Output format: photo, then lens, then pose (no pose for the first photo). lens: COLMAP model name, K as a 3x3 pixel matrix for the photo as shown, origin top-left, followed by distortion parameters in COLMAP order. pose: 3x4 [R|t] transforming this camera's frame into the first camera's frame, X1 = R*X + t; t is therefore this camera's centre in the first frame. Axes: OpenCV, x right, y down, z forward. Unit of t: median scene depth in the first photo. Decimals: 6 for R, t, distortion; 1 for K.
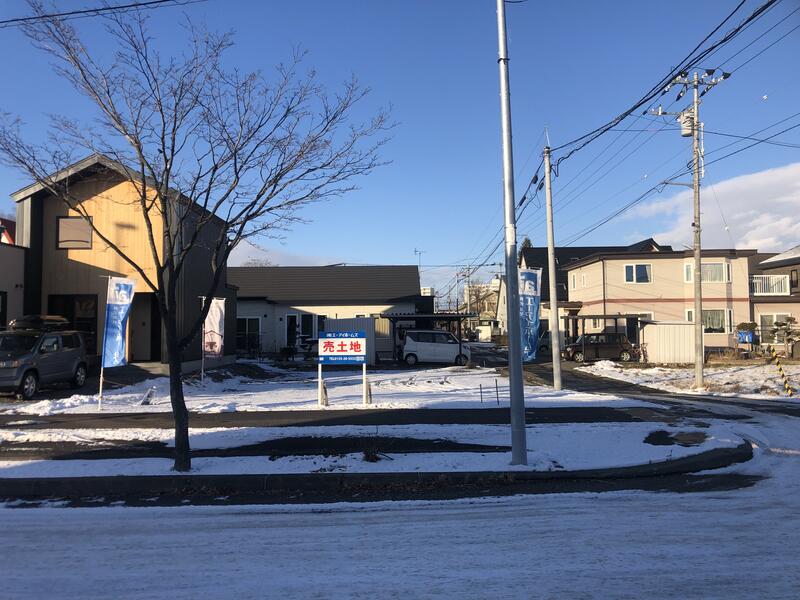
lens RADIAL K [[656.8, 0, 398.3], [0, 656.8, 298.6], [0, 0, 1]] dist [0.033109, -0.020623]
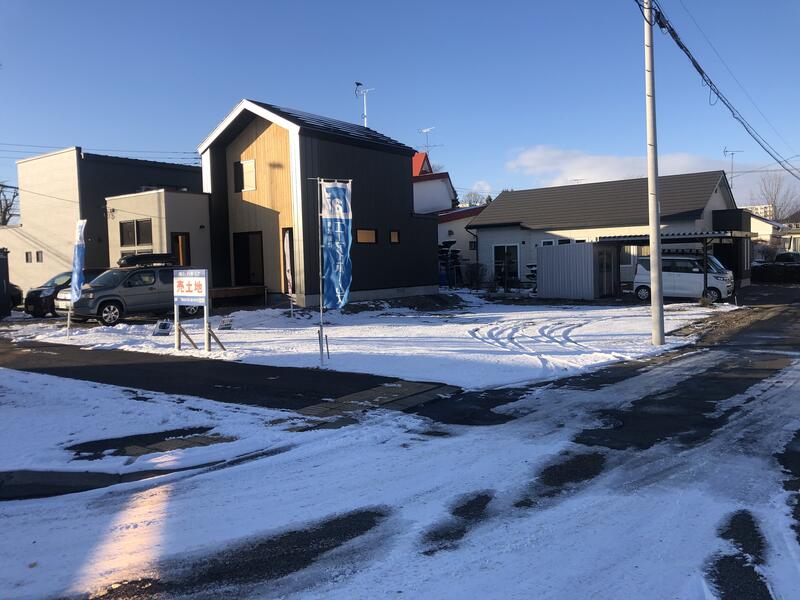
lens RADIAL K [[656.8, 0, 398.5], [0, 656.8, 300.7], [0, 0, 1]] dist [0.033109, -0.020623]
pose [[0.789401, 0.025129, -0.613363, 0.599223], [0.047659, 0.993637, 0.102046, 0.011506], [0.612025, -0.109787, 0.783181, 0.397396]]
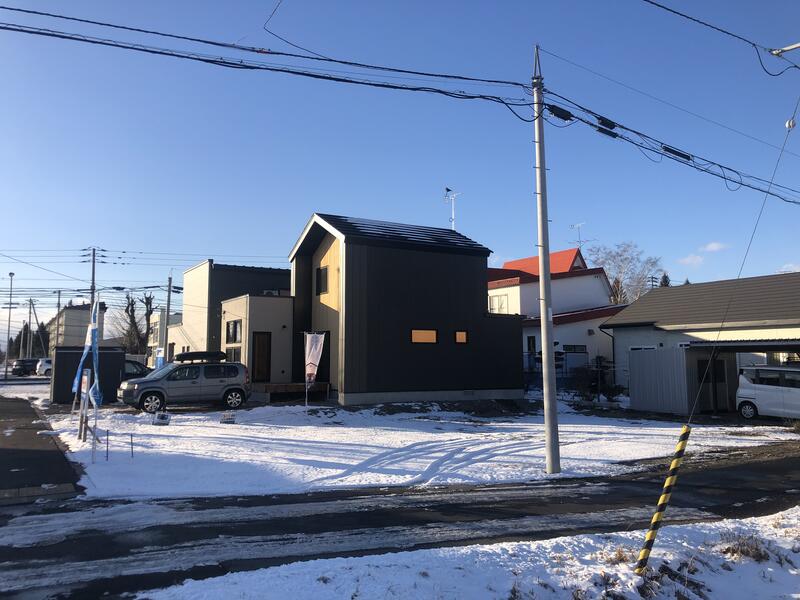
lens RADIAL K [[656.8, 0, 399.2], [0, 656.8, 292.2], [0, 0, 1]] dist [0.033109, -0.020623]
pose [[0.491393, -0.079229, -0.867327, 0.934481], [0.037065, 0.996854, -0.070061, 0.016543], [0.870149, 0.002280, 0.492784, 0.789599]]
